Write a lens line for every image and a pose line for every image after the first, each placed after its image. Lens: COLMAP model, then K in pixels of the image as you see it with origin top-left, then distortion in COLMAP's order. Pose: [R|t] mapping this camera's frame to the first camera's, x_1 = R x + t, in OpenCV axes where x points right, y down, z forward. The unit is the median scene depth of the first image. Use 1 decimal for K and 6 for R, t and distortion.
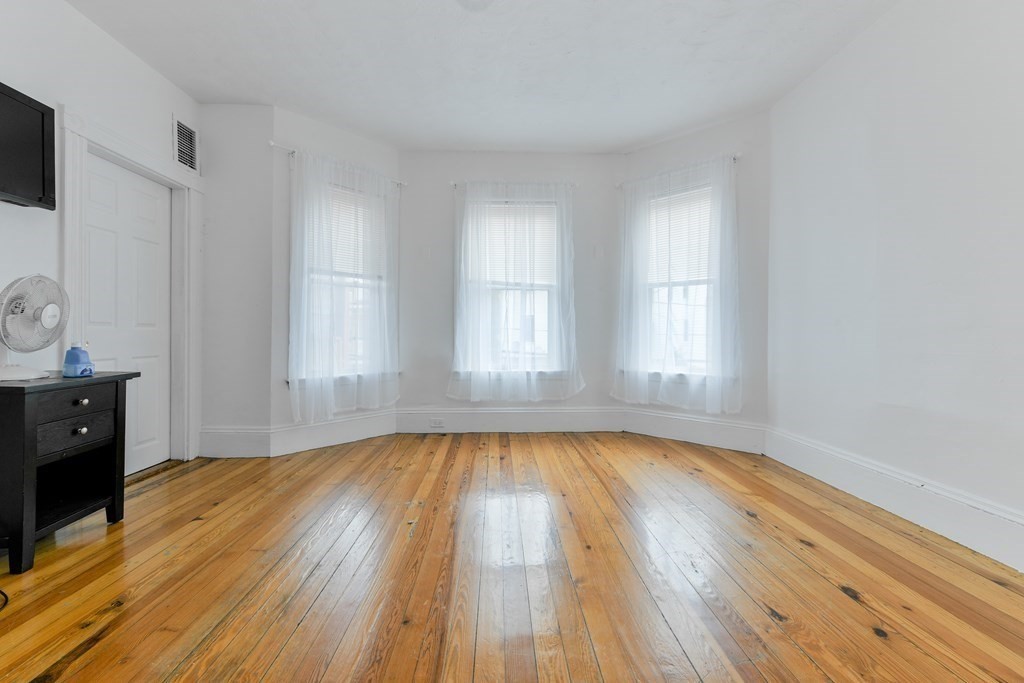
lens RADIAL K [[414.2, 0, 508.4], [0, 414.2, 340.7], [0, 0, 1]] dist [-0.000494, -0.000208]
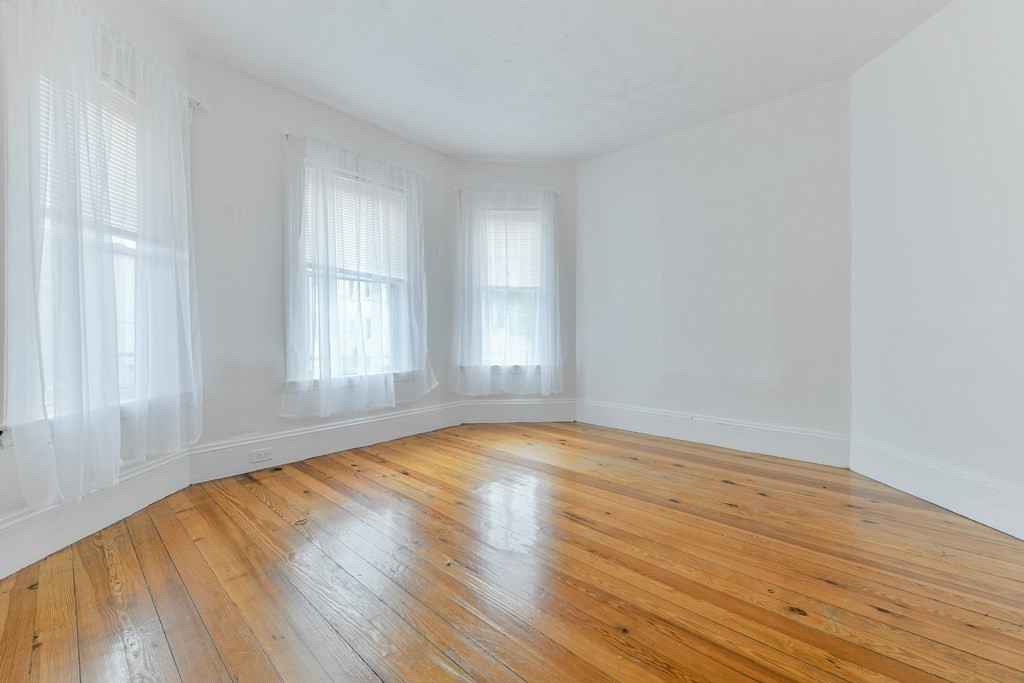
lens RADIAL K [[407.1, 0, 519.7], [0, 407.1, 341.5], [0, 0, 1]] dist [0.003786, 0.000090]
pose [[0.687366, -0.022299, 0.725969, -0.442389], [0.016539, 0.999750, 0.015050, -0.005631], [-0.726123, 0.001662, 0.687563, 0.211341]]
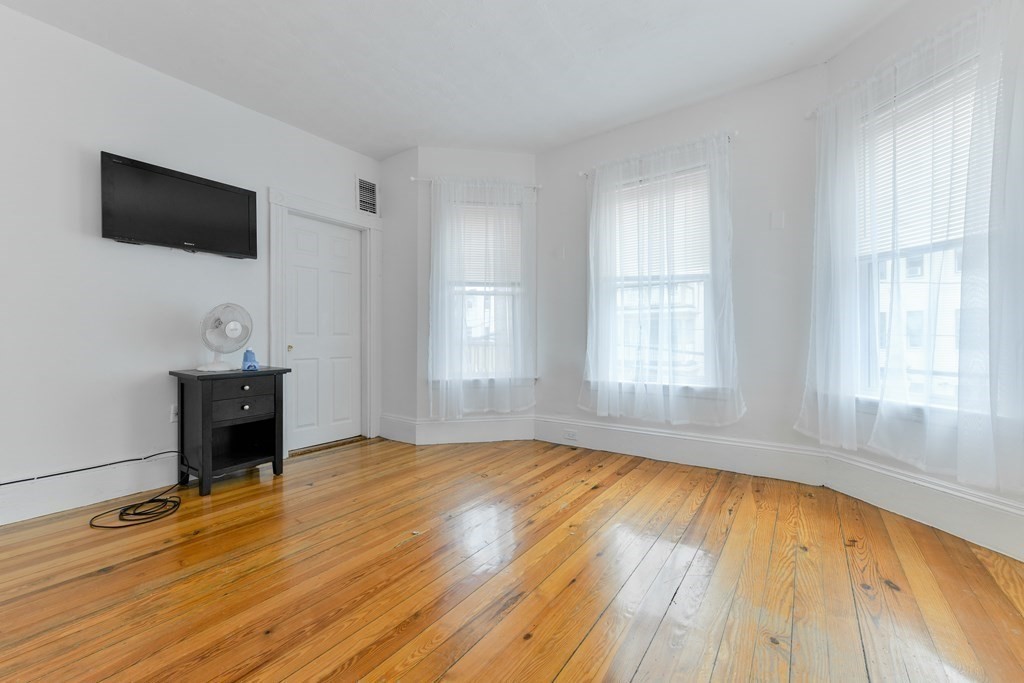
lens RADIAL K [[407.1, 0, 519.7], [0, 407.1, 341.5], [0, 0, 1]] dist [0.003786, 0.000090]
pose [[0.802304, -0.002498, -0.596911, 0.331520], [-0.003327, 0.999957, -0.008656, -0.003198], [0.596907, 0.008931, 0.802261, 0.230615]]
